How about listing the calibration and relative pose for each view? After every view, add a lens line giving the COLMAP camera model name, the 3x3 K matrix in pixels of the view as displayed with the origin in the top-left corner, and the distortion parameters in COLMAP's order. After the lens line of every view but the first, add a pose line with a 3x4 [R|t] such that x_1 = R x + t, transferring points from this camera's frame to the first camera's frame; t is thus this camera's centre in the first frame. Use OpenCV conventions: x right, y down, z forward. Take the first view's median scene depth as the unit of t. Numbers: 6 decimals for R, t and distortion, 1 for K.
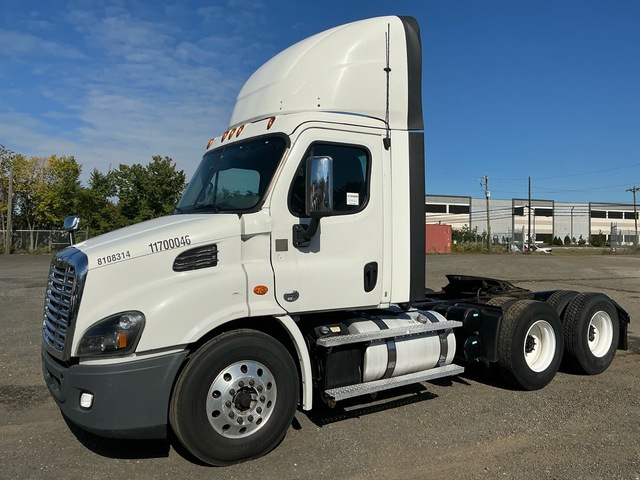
lens RADIAL K [[533.5, 0, 334.4], [0, 533.5, 236.0], [0, 0, 1]] dist [-0.006758, -0.012742]
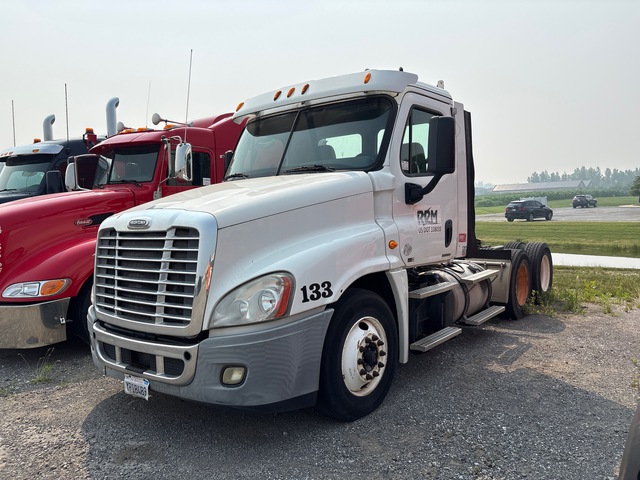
lens RADIAL K [[533.5, 0, 337.1], [0, 533.5, 245.6], [0, 0, 1]] dist [-0.006758, -0.012742]
pose [[0.908967, -0.041664, 0.414781, -0.607615], [0.033768, 0.999082, 0.026357, 0.066970], [-0.415498, -0.009951, 0.909539, 0.104213]]
